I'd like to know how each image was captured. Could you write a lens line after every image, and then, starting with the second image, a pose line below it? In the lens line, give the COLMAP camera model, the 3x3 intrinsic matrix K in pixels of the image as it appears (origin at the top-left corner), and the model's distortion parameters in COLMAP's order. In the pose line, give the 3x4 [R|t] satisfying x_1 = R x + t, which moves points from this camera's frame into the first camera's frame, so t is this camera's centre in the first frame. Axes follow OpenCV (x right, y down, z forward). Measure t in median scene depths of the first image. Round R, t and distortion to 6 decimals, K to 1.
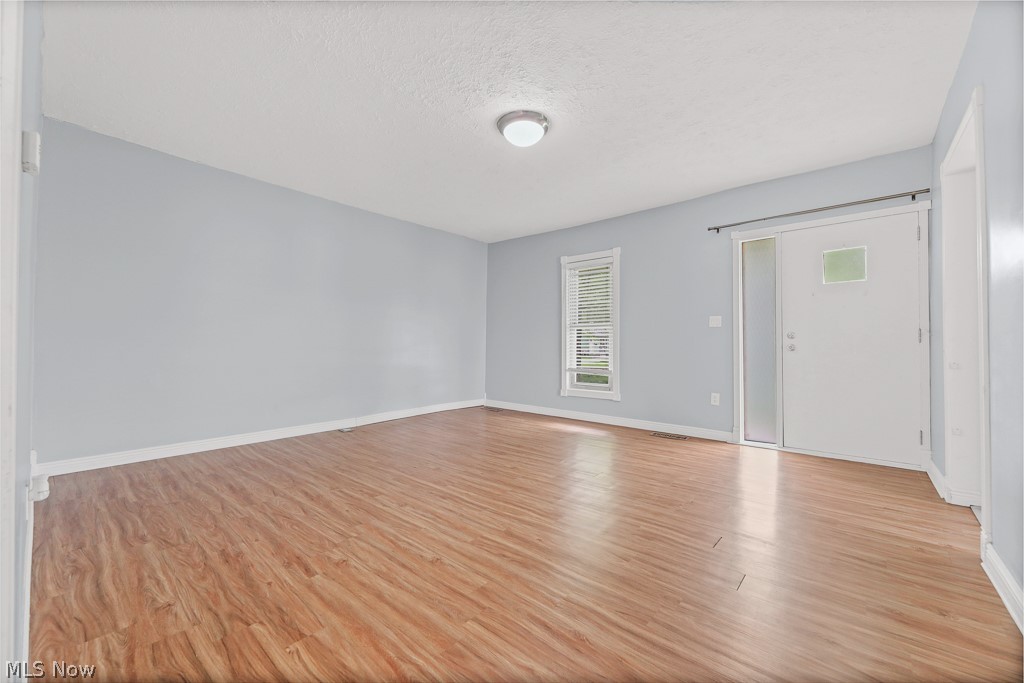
lens RADIAL K [[402.1, 0, 512.0], [0, 402.1, 341.5], [0, 0, 1]] dist [0.011471, 0.000119]
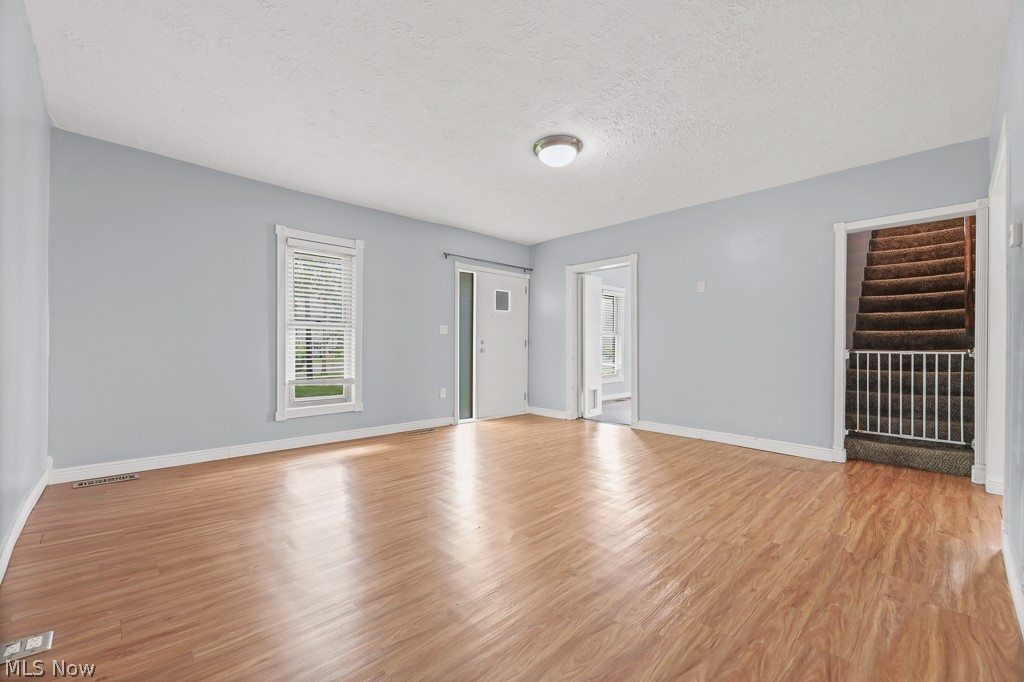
lens RADIAL K [[410.7, 0, 512.0], [0, 410.7, 341.0], [0, 0, 1]] dist [0.002603, -0.000314]
pose [[0.102088, 0.014590, 0.994668, -1.646925], [-0.007526, 0.999875, -0.013894, 0.003536], [-0.994747, -0.006067, 0.102185, 1.527362]]
